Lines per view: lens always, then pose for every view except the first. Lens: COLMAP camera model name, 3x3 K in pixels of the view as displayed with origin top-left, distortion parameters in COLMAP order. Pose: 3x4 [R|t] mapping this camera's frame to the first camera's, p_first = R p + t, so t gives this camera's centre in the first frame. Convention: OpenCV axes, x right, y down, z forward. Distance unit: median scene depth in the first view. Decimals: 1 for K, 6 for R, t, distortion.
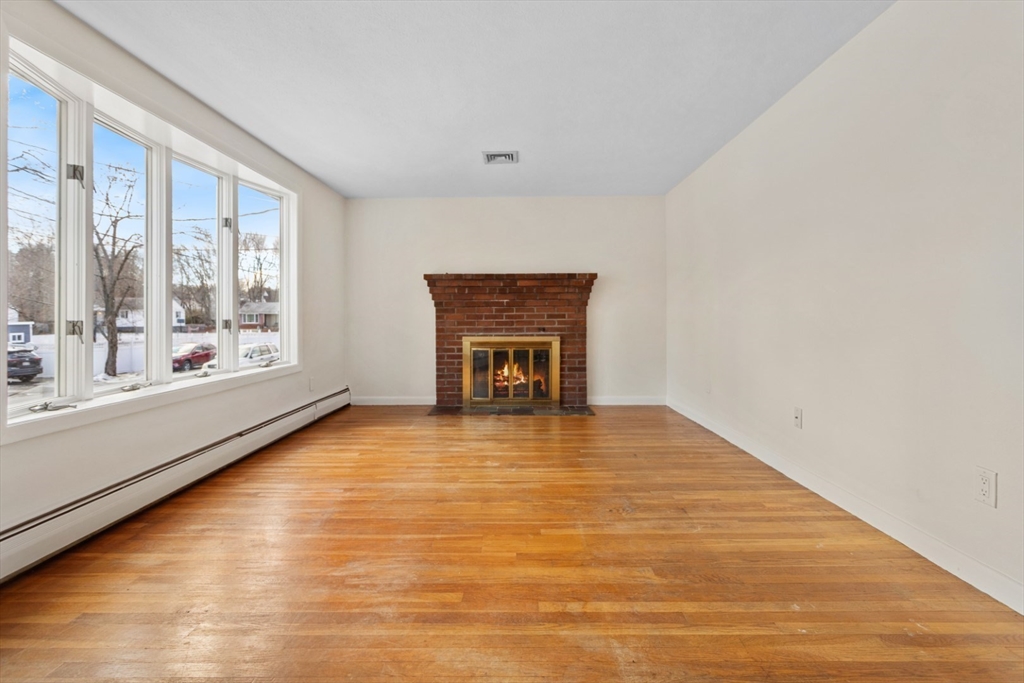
lens RADIAL K [[491.8, 0, 514.6], [0, 491.8, 314.5], [0, 0, 1]] dist [0.001468, 0.000357]
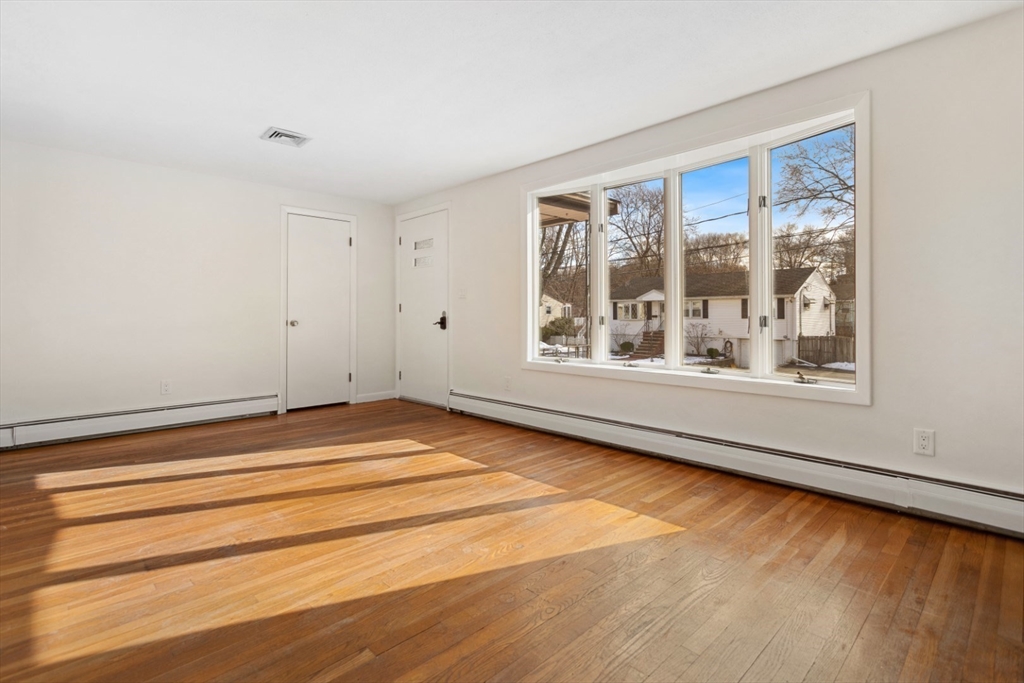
lens RADIAL K [[491.8, 0, 514.6], [0, 491.8, 314.5], [0, 0, 1]] dist [0.001468, 0.000357]
pose [[-0.711296, 0.008899, -0.702836, 0.222586], [0.011044, 0.999938, 0.001483, 0.000682], [0.702805, -0.006707, -0.711351, 0.919281]]
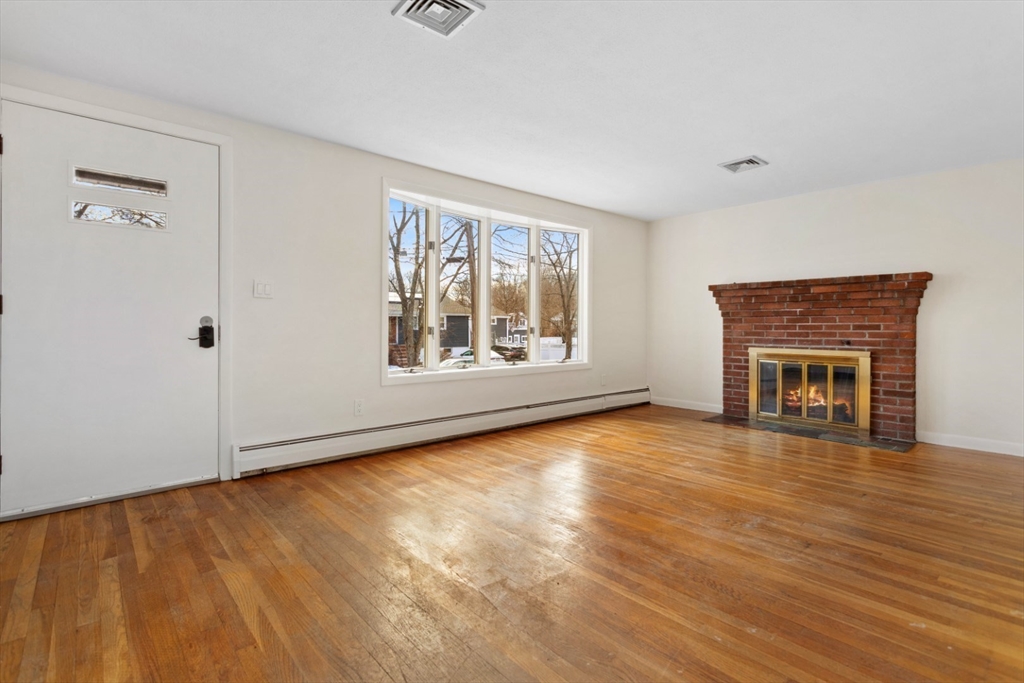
lens RADIAL K [[491.8, 0, 514.6], [0, 491.8, 314.5], [0, 0, 1]] dist [0.001468, 0.000357]
pose [[0.670462, -0.009397, -0.741885, 0.305622], [-0.005031, 0.999839, -0.017211, -0.000740], [0.741927, 0.015272, 0.670307, 0.000988]]
